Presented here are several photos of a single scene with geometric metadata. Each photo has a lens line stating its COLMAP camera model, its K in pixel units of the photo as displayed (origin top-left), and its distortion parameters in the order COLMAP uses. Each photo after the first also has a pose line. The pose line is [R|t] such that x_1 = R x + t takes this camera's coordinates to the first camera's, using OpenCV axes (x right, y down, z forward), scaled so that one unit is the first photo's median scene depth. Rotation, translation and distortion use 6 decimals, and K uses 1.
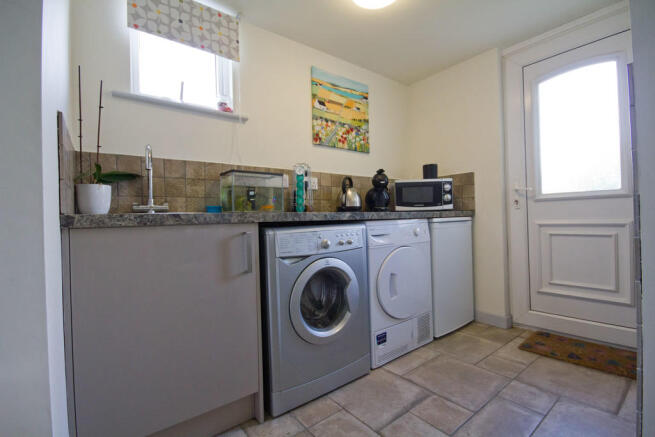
lens RADIAL K [[296.4, 0, 327.5], [0, 296.4, 218.5], [0, 0, 1]] dist [-0.002283, -0.000792]
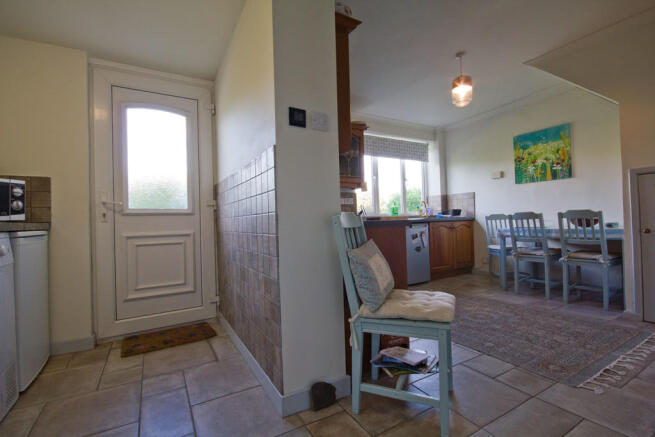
lens RADIAL K [[296.4, 0, 327.5], [0, 296.4, 218.5], [0, 0, 1]] dist [-0.002283, -0.000792]
pose [[0.167936, 0.034126, 0.985207, -0.231863], [0.020488, 0.999064, -0.038098, 0.009768], [-0.985585, 0.026583, 0.167079, 0.099018]]
